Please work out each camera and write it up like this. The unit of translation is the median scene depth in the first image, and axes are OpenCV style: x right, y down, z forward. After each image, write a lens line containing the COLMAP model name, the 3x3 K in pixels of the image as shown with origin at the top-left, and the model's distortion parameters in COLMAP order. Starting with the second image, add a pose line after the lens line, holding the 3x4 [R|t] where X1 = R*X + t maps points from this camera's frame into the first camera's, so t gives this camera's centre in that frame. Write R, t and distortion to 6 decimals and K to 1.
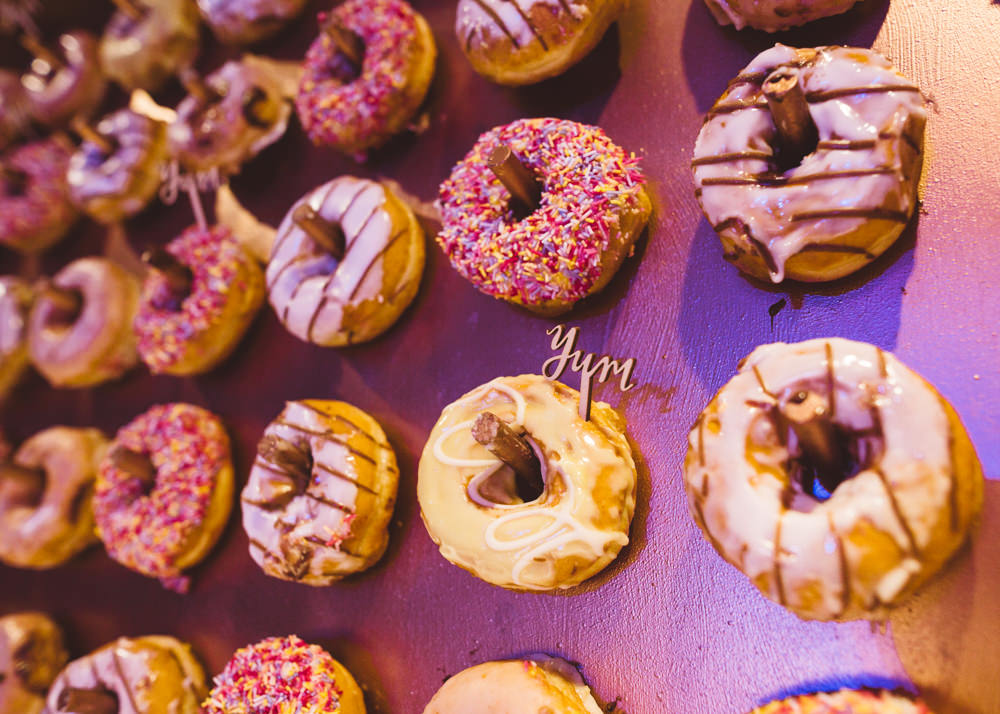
lens RADIAL K [[766.0, 0, 500.0], [0, 766.0, 357.0], [0, 0, 1]] dist [-0.011036, -0.001730]
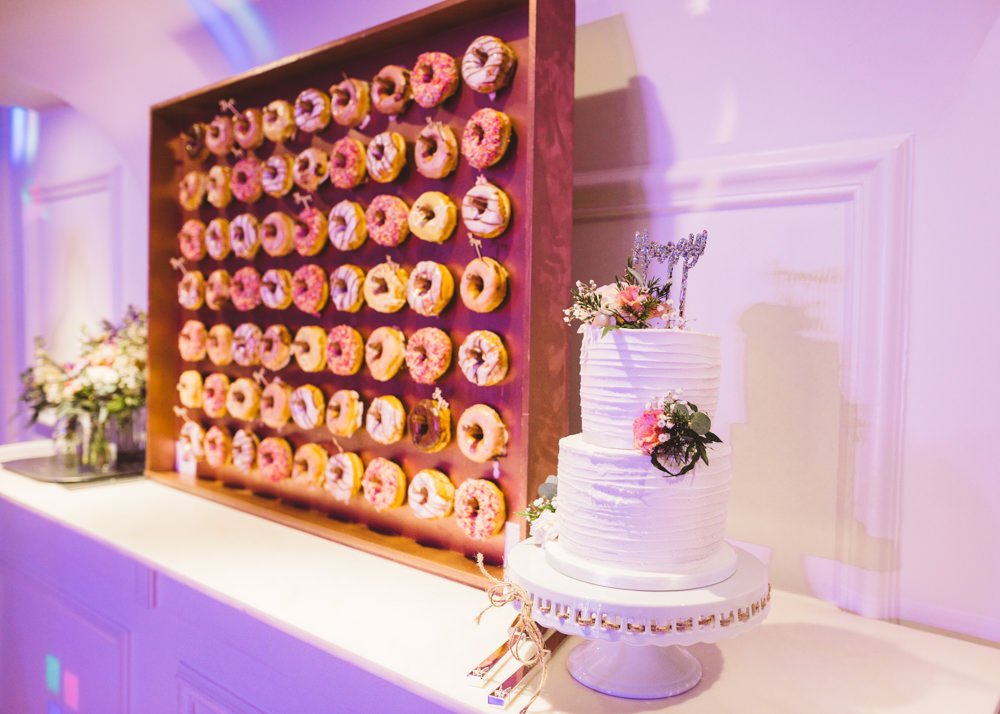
lens RADIAL K [[766.0, 0, 500.0], [0, 766.0, 357.0], [0, 0, 1]] dist [-0.011036, -0.001730]
pose [[0.984760, -0.021098, -0.172635, 1.056365], [0.076248, 0.944512, 0.319506, -0.610868], [0.156315, -0.327800, 0.931726, -2.321578]]
